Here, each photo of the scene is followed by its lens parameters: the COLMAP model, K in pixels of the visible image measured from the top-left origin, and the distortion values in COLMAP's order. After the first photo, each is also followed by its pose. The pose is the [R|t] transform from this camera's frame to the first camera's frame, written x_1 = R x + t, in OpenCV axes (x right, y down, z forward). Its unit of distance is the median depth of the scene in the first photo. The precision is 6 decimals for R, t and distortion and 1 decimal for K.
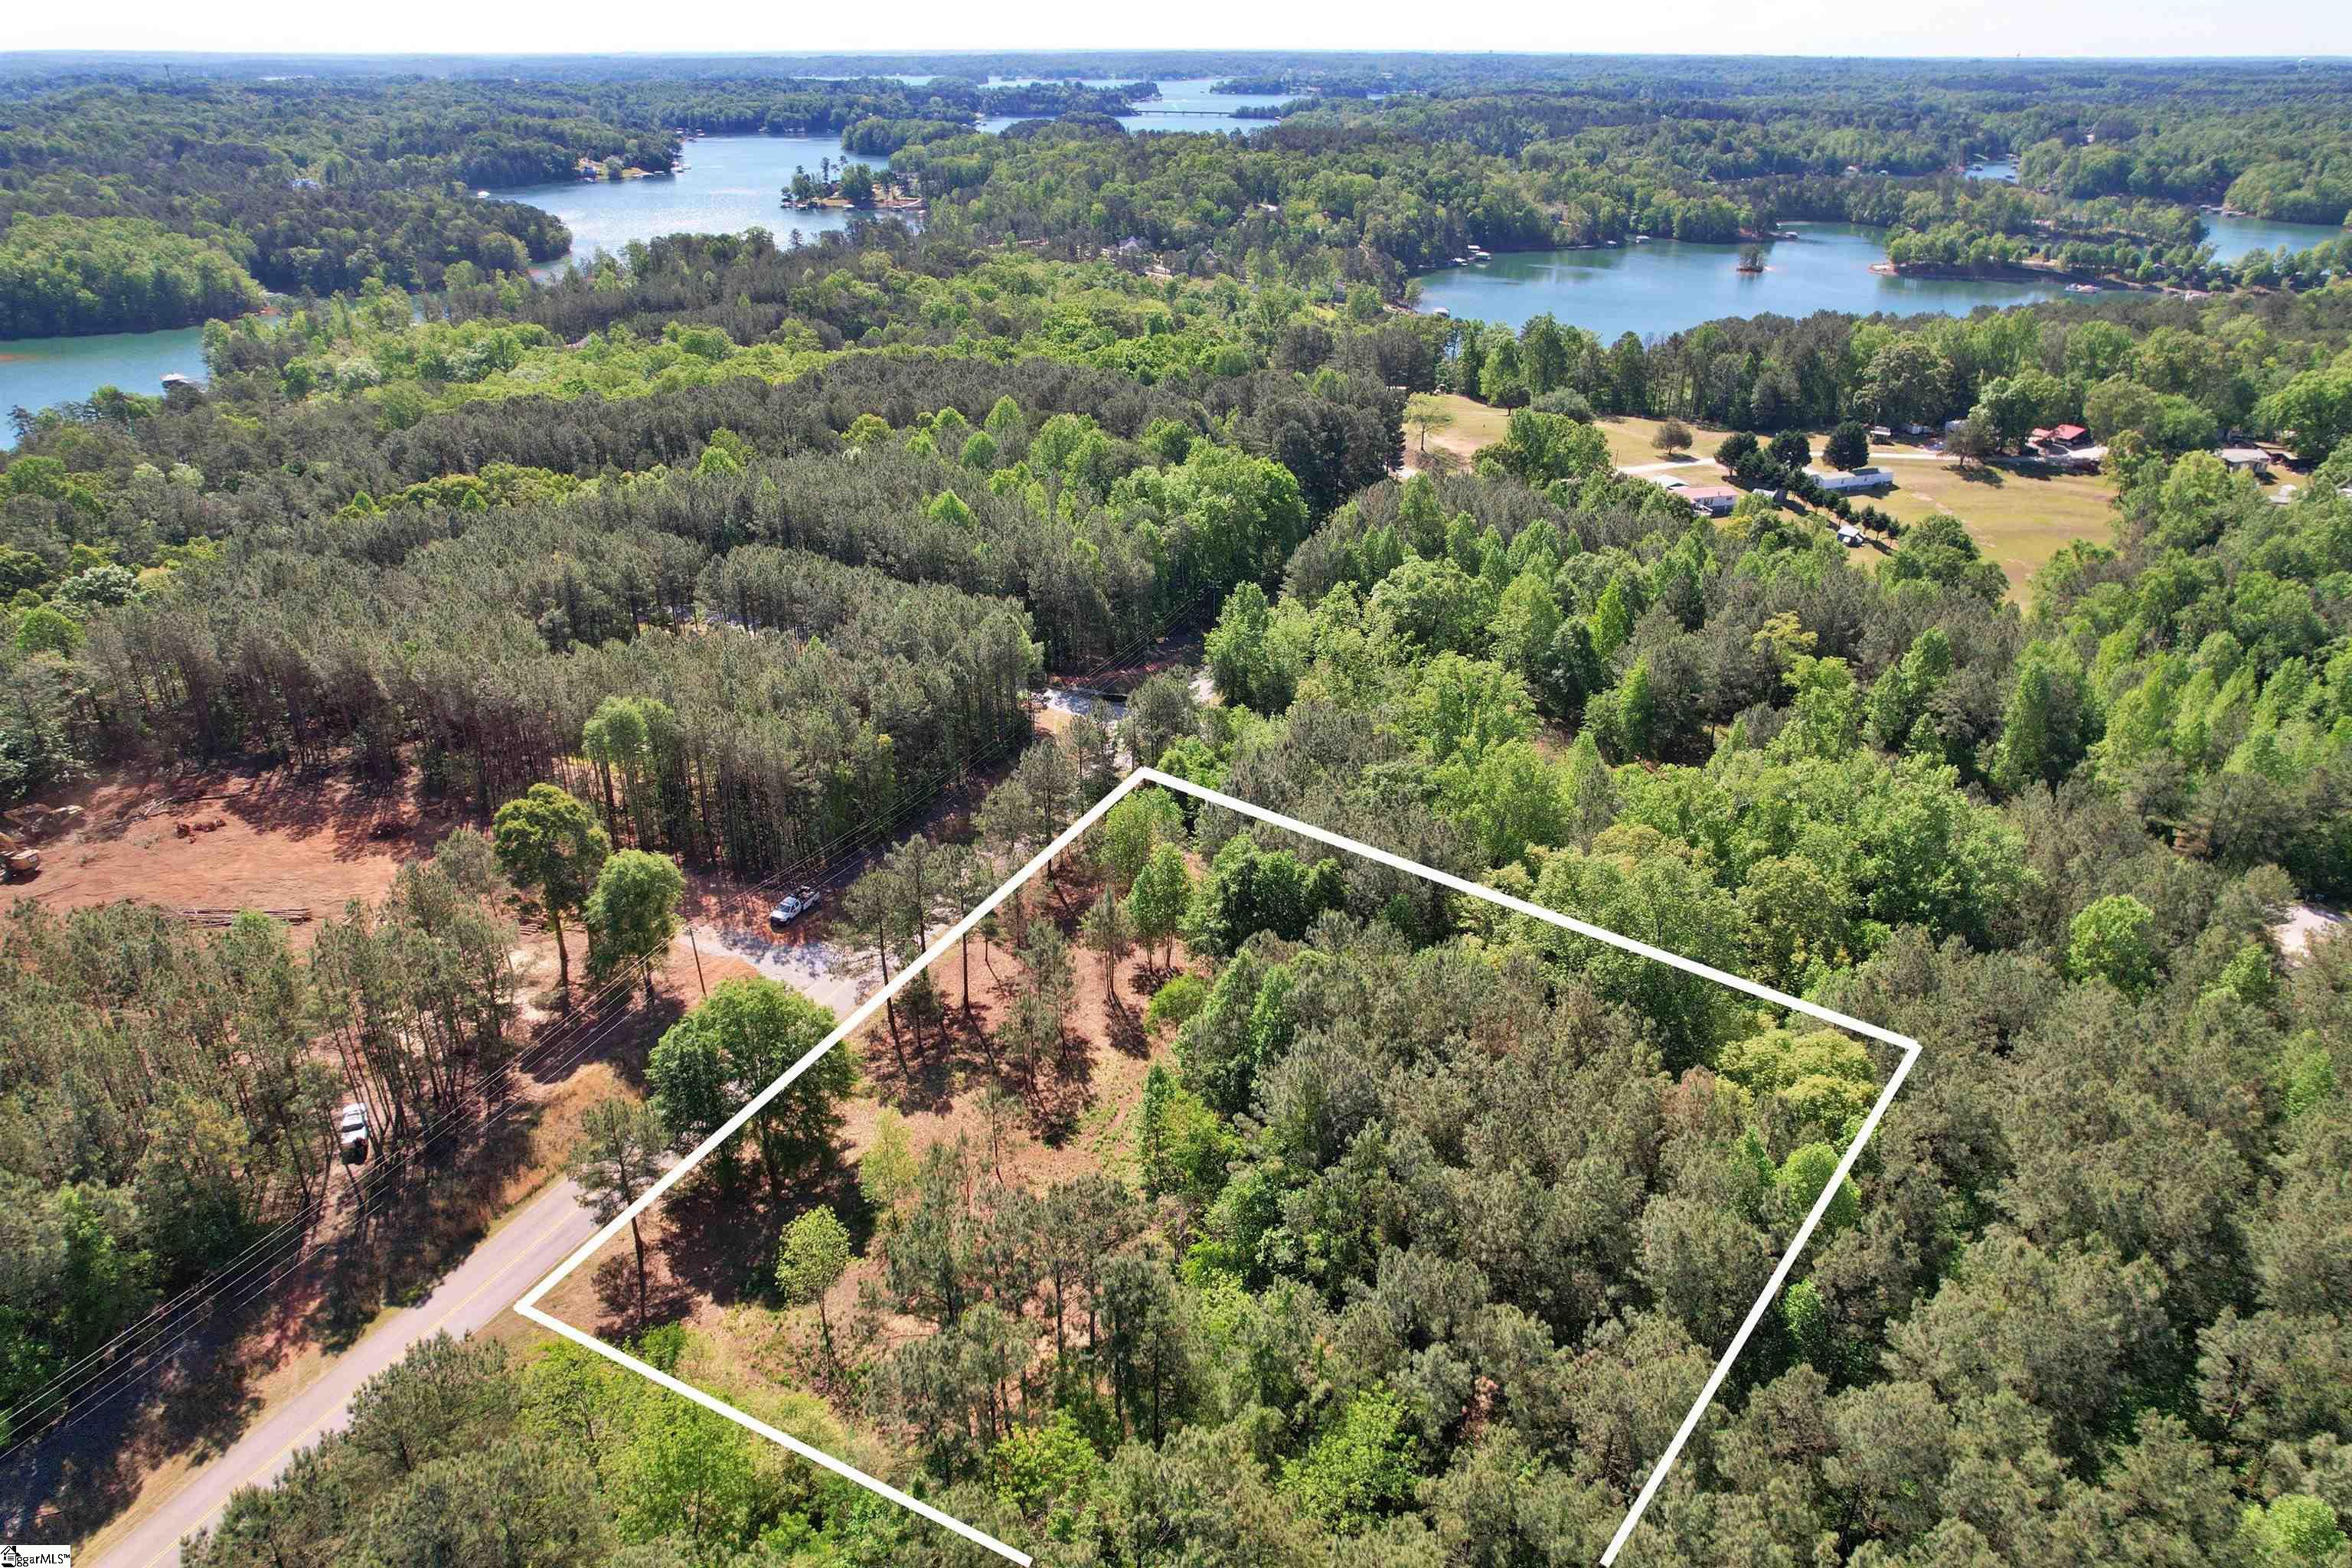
lens RADIAL K [[1521.1, 0, 1195.9], [0, 1521.1, 785.3], [0, 0, 1]] dist [-0.080586, 0.071831]
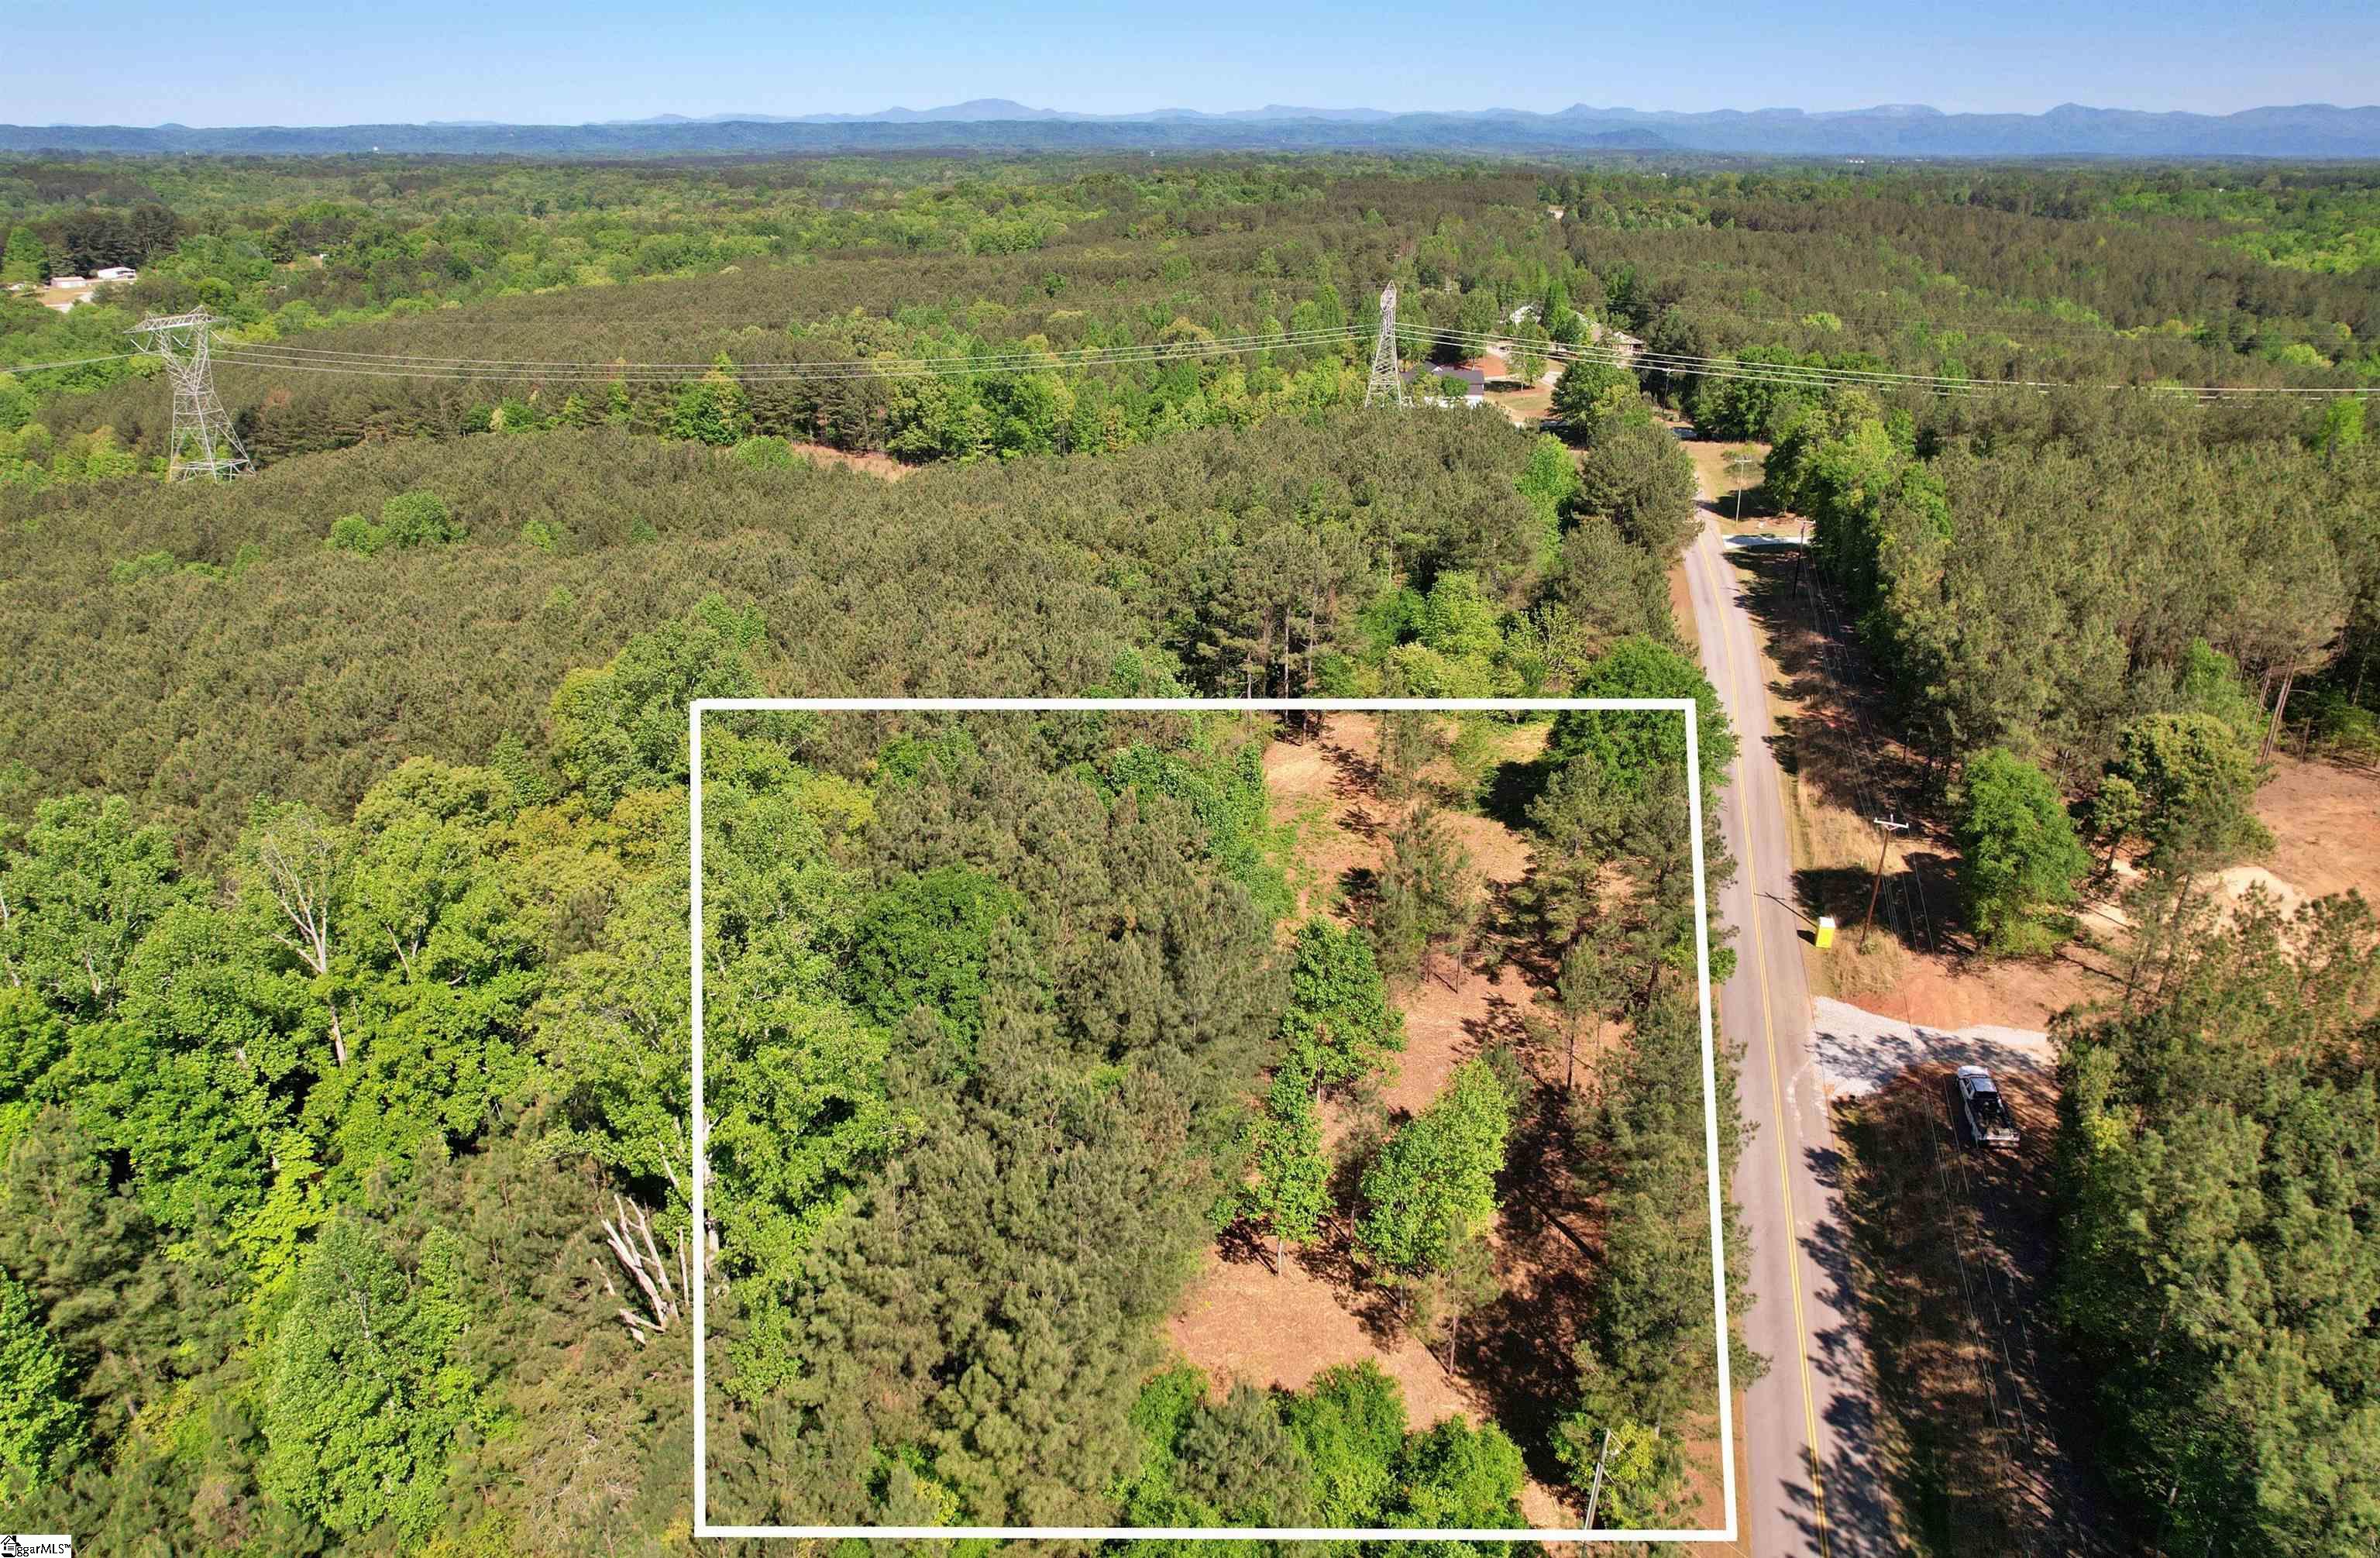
lens RADIAL K [[1544.0, 0, 1193.5], [0, 1544.0, 795.4], [0, 0, 1]] dist [-0.059902, 0.039402]
pose [[-0.993602, 0.031744, -0.108387, 0.019303], [-0.061575, 0.652253, 0.755496, -0.087990], [0.094678, 0.757336, -0.646125, 0.265564]]
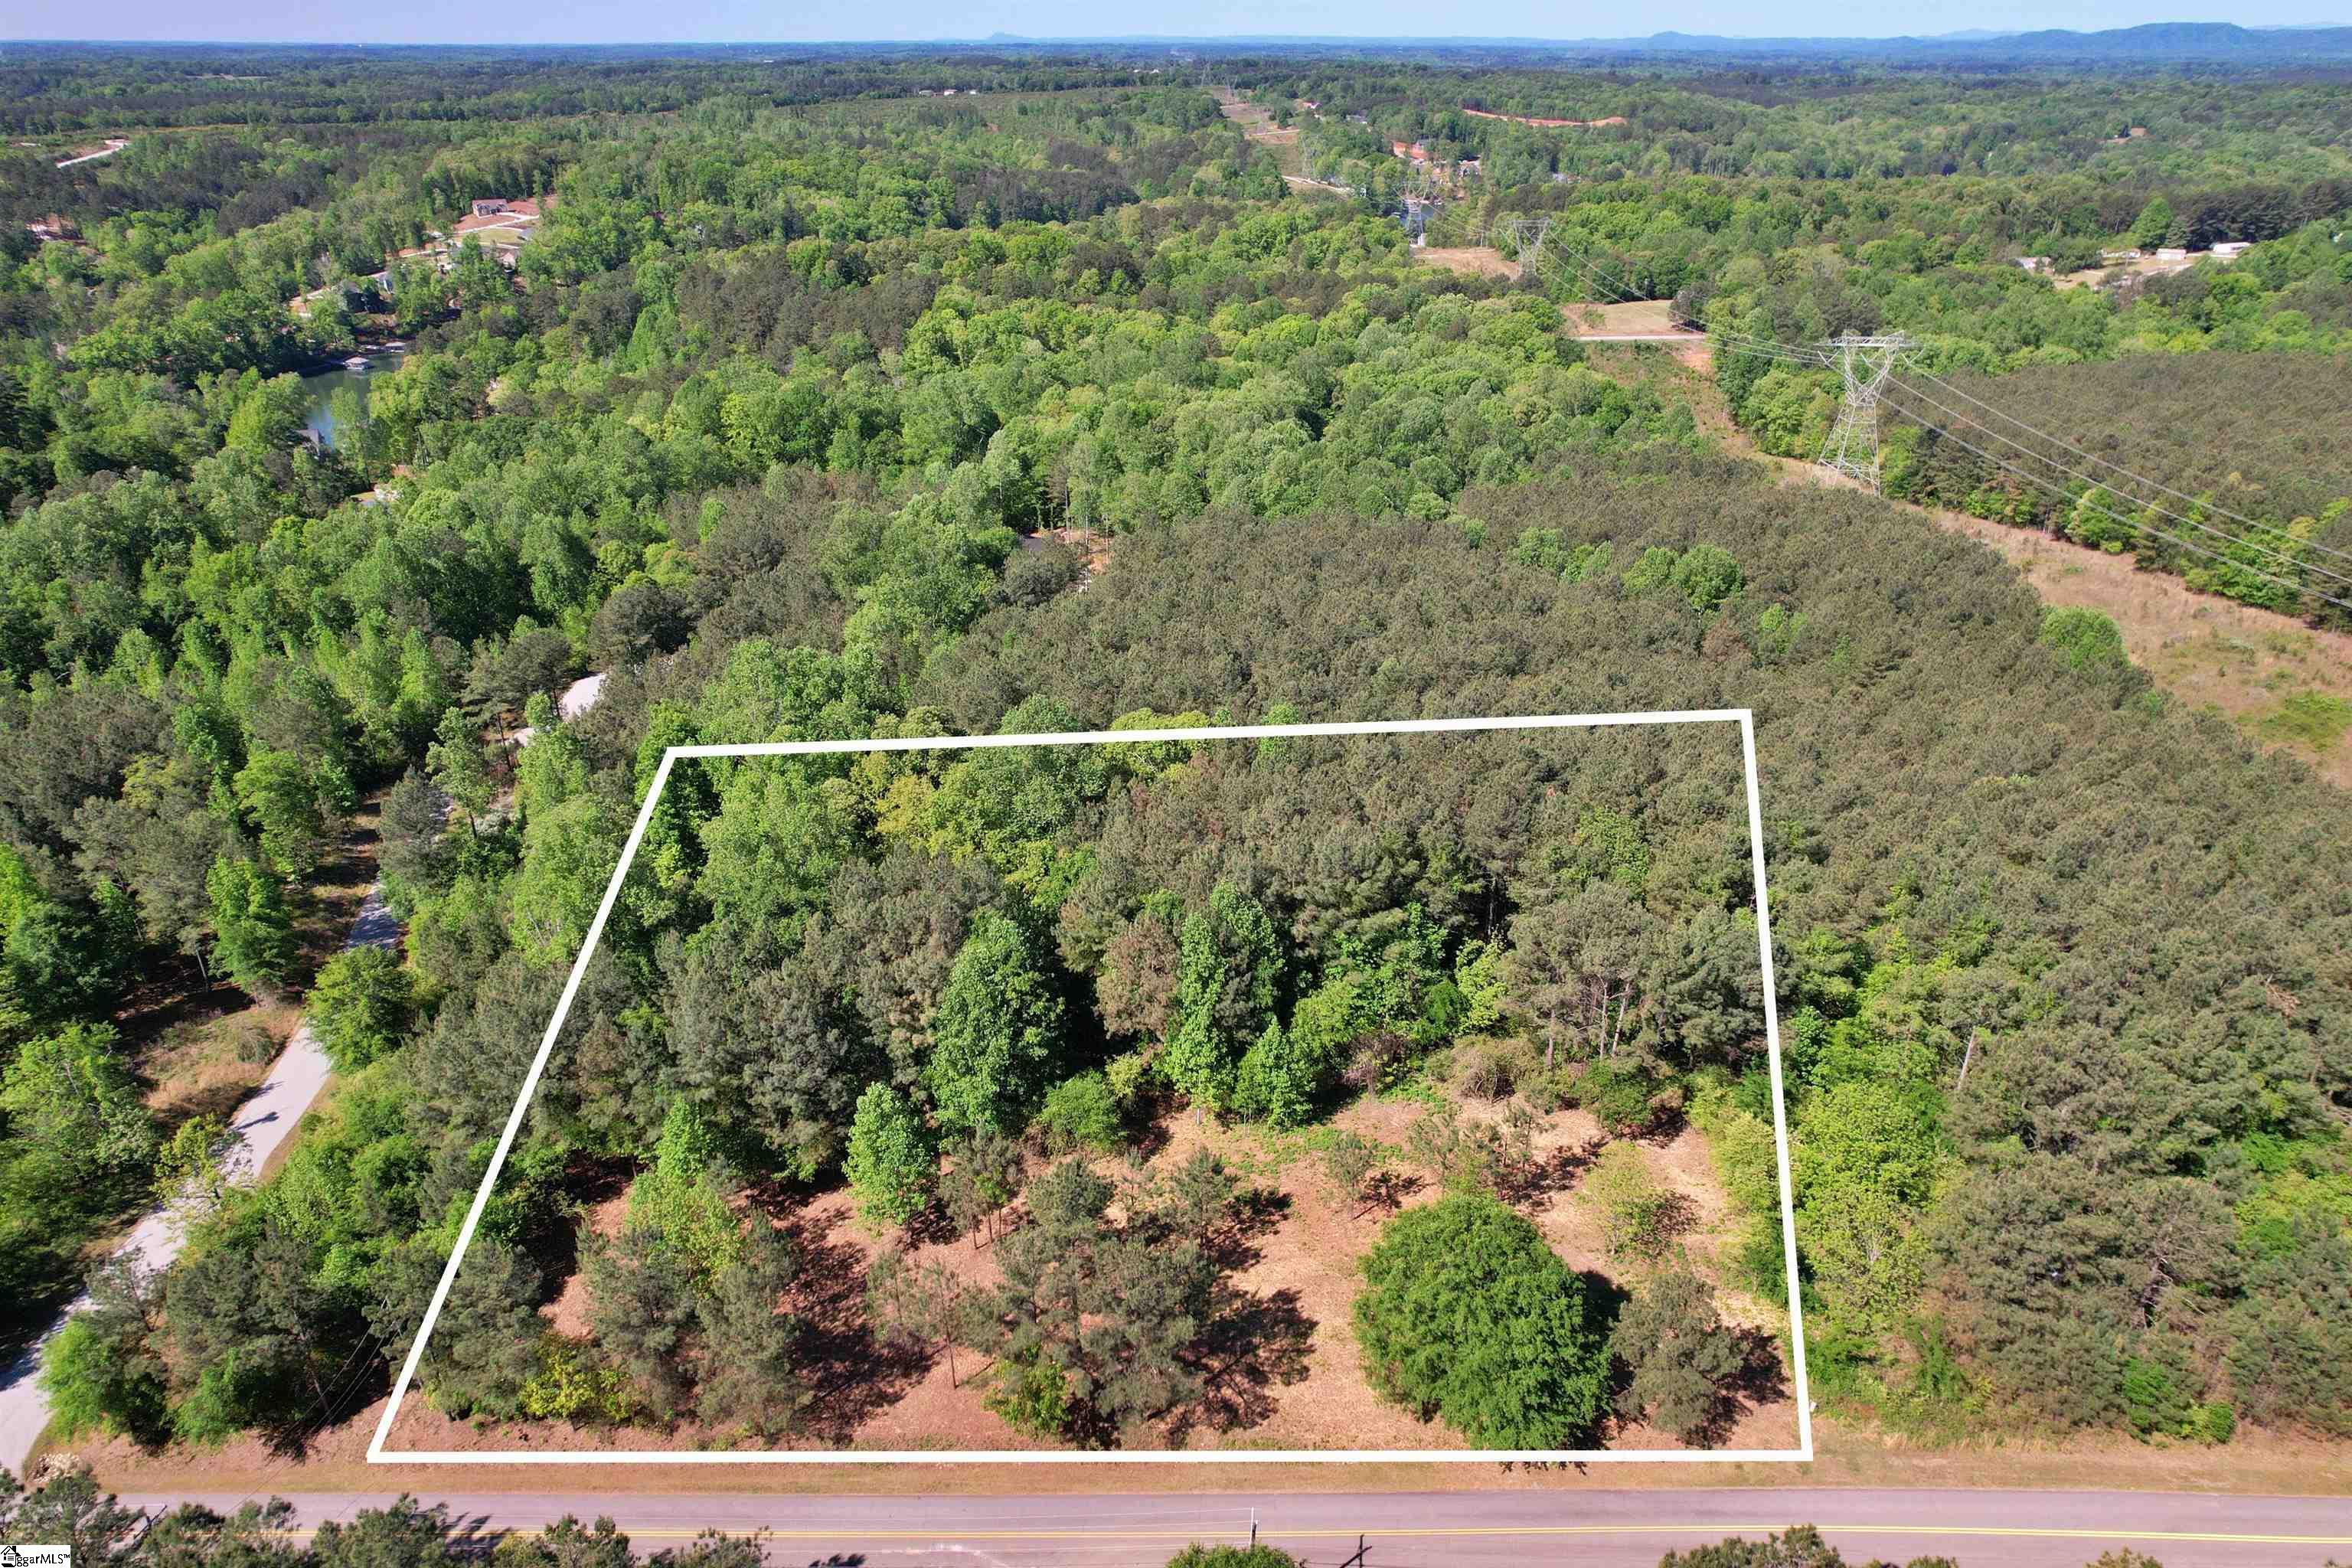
lens RADIAL K [[1521.1, 0, 1175.8], [0, 1521.1, 773.0], [0, 0, 1]] dist [-0.080586, 0.071831]
pose [[-0.335314, -0.419898, 0.843357, -0.127986], [0.415864, 0.737278, 0.532427, -0.083871], [-0.845353, 0.529252, -0.072599, 0.165062]]
